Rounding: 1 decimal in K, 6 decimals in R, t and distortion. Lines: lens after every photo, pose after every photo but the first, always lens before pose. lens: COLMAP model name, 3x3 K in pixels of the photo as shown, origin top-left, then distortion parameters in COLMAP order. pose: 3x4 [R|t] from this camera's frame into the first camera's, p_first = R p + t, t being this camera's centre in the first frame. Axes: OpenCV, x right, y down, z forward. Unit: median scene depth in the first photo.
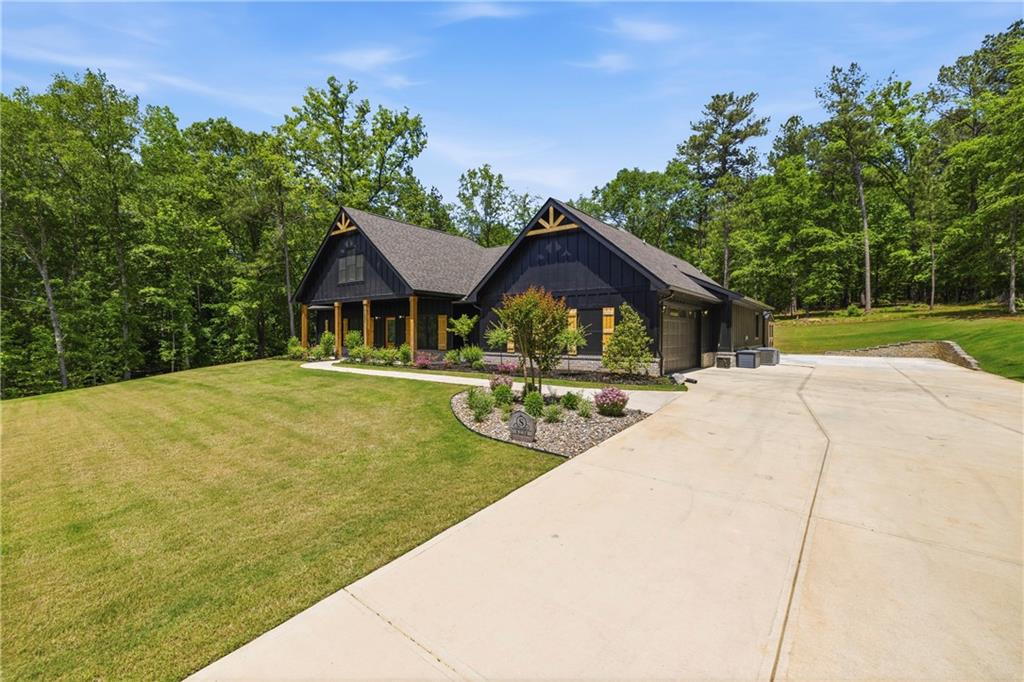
lens RADIAL K [[441.4, 0, 512.0], [0, 441.4, 341.0], [0, 0, 1]] dist [0.001020, 0.000054]
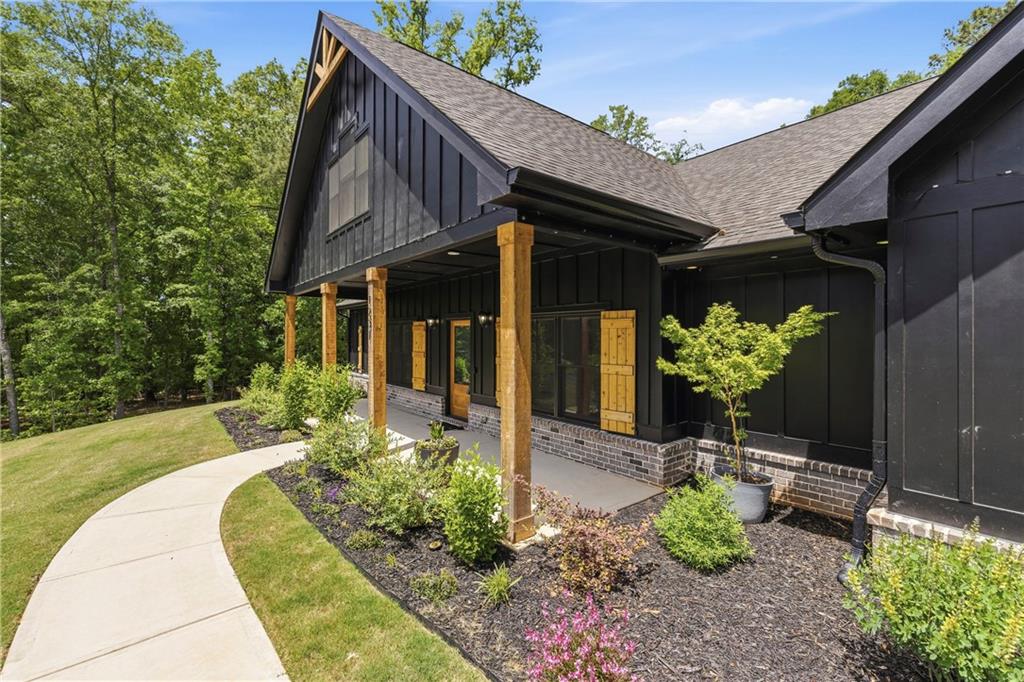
lens RADIAL K [[441.4, 0, 512.0], [0, 441.4, 341.0], [0, 0, 1]] dist [0.001020, 0.000054]
pose [[0.970822, -0.000712, -0.239800, -0.159990], [-0.000343, 0.999990, -0.004357, -0.038803], [0.239800, 0.004312, 0.970813, 0.733548]]
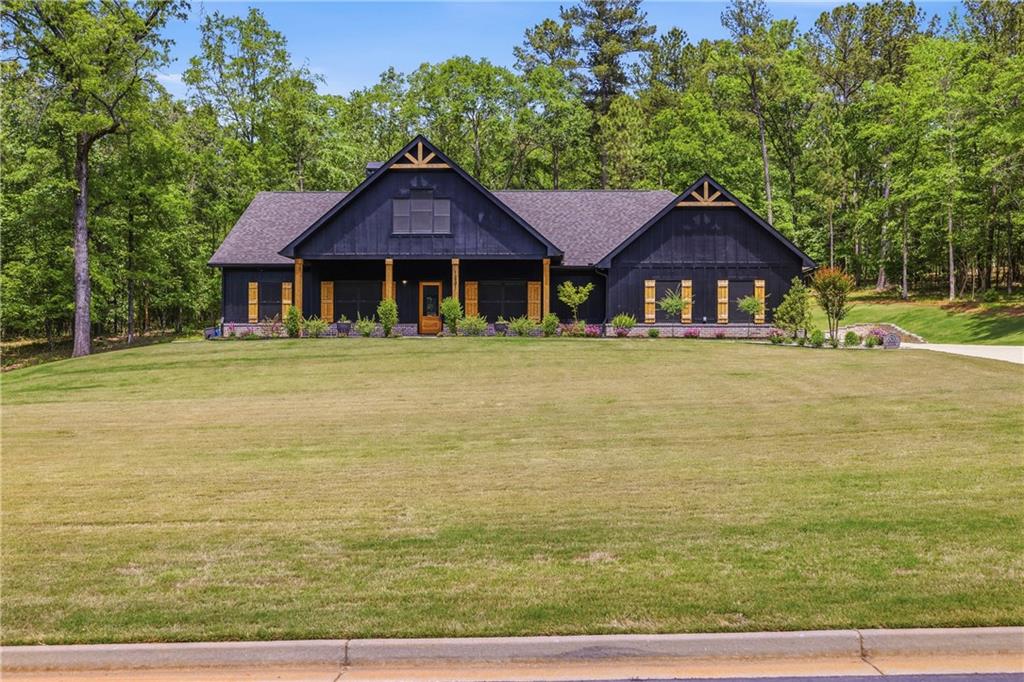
lens RADIAL K [[1096.8, 0, 512.0], [0, 1096.8, 341.0], [0, 0, 1]] dist [-0.001575, 0.002115]
pose [[0.796814, 0.001097, 0.604223, -1.474200], [0.009768, 0.999844, -0.014696, 0.085645], [-0.604145, 0.017611, 0.796679, -0.629640]]
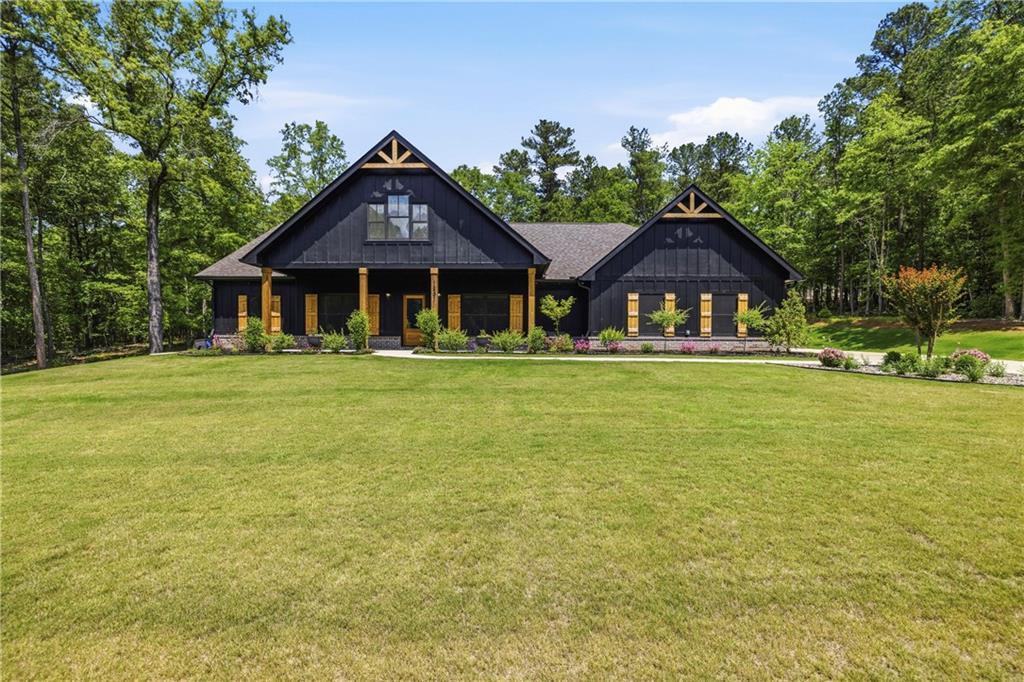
lens RADIAL K [[437.7, 0, 495.2], [0, 437.7, 339.2], [0, 0, 1]] dist [-0.000599, -0.000246]
pose [[0.791234, -0.005973, 0.611484, -0.718177], [0.007681, 0.999970, -0.000171, 0.027001], [-0.611465, 0.004832, 0.791257, 0.376574]]
